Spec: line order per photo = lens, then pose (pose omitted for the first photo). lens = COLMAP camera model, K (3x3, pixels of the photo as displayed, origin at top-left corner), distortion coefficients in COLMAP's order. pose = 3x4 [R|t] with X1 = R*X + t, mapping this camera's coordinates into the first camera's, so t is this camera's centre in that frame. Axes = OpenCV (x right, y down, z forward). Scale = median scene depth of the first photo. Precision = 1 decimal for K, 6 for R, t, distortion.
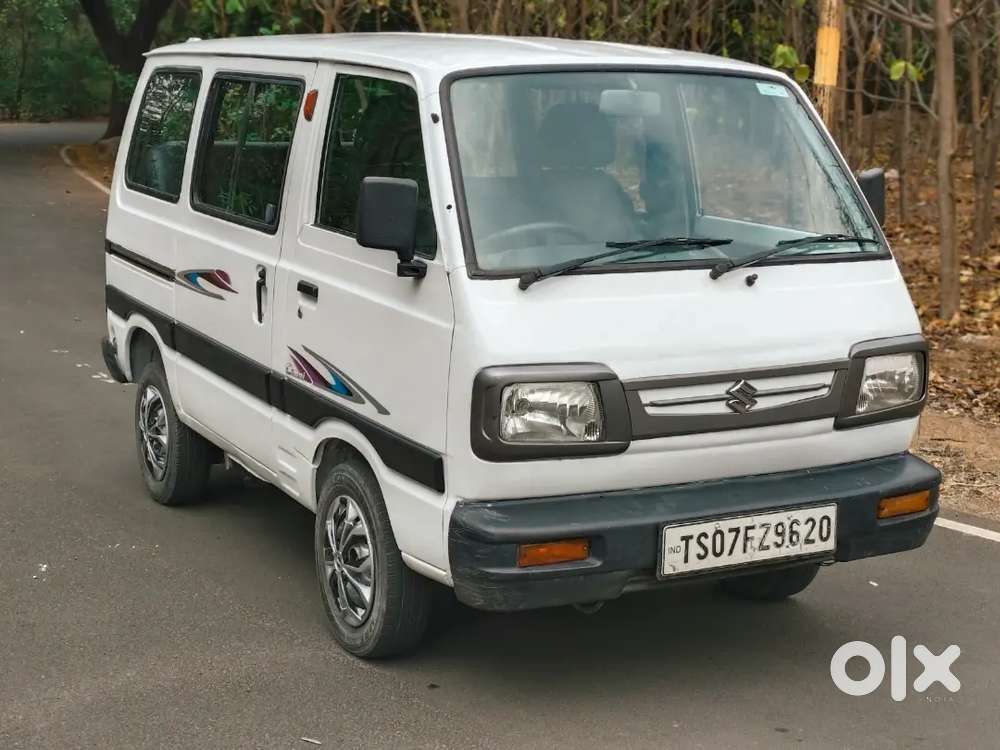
lens RADIAL K [[1709.7, 0, 567.3], [0, 1709.7, 351.0], [0, 0, 1]] dist [0.158418, -0.104878]
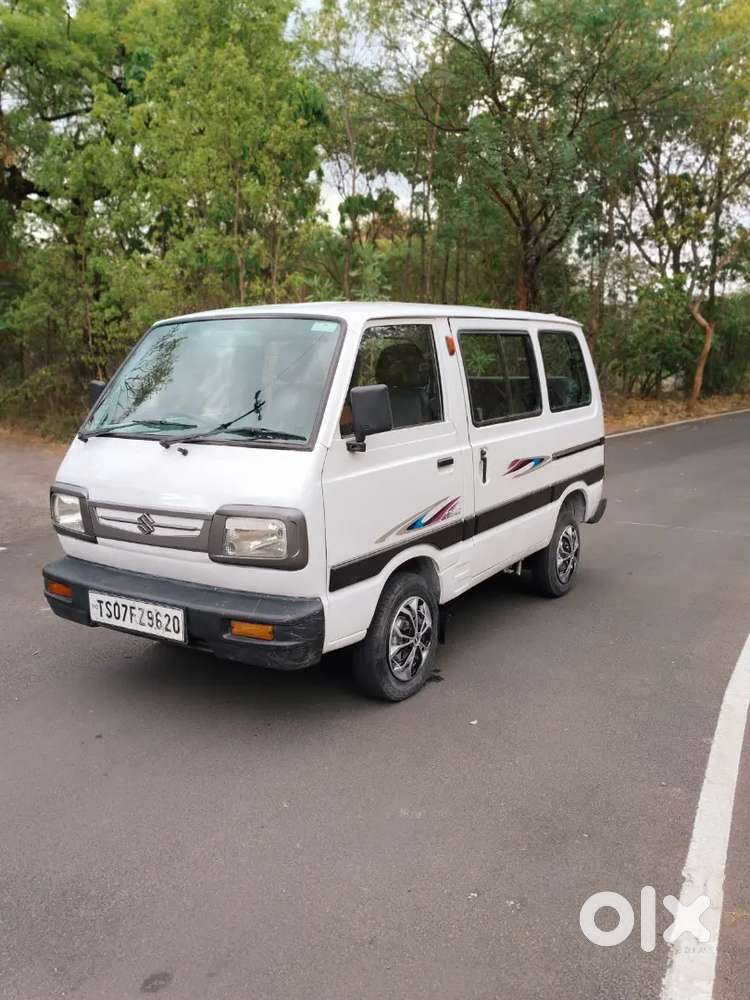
lens RADIAL K [[902.7, 0, 407.5], [0, 902.7, 503.7], [0, 0, 1]] dist [0.003643, 0.007594]
pose [[0.464322, 0.127263, -0.876475, 0.913946], [-0.131507, 0.988559, 0.073870, -0.081766], [0.875848, 0.080963, 0.475746, 0.812201]]
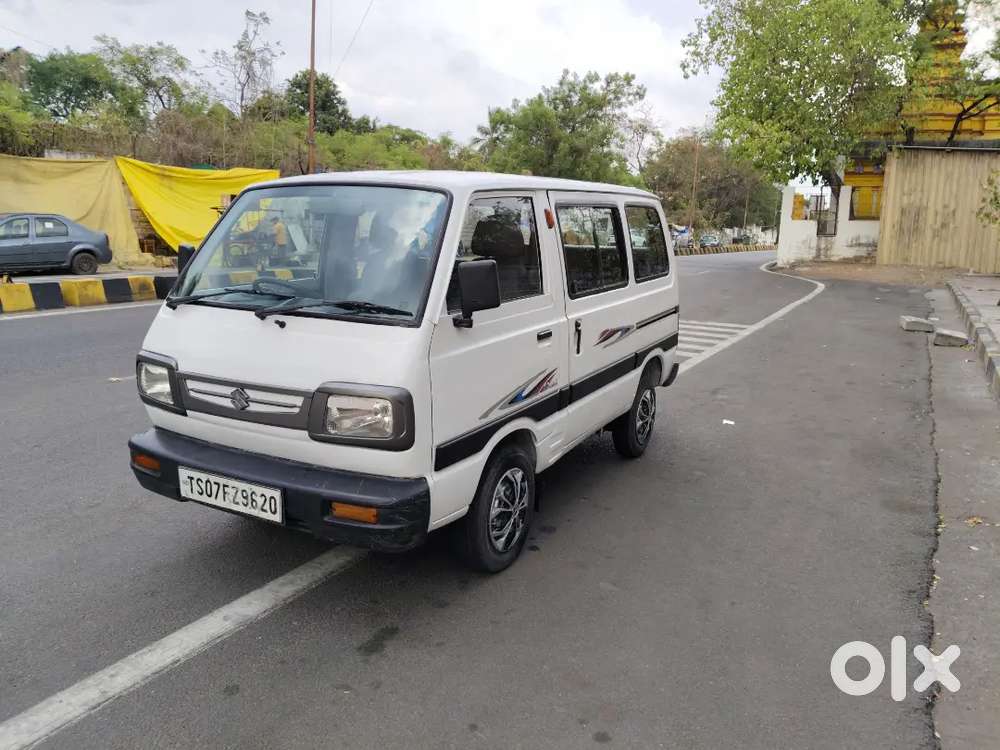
lens RADIAL K [[768.6, 0, 518.4], [0, 768.6, 362.5], [0, 0, 1]] dist [0.055697, -0.086071]
pose [[0.530646, 0.151274, -0.833985, 0.776092], [-0.145952, 0.985555, 0.085900, -0.096130], [0.834933, 0.076140, 0.545060, 0.827993]]
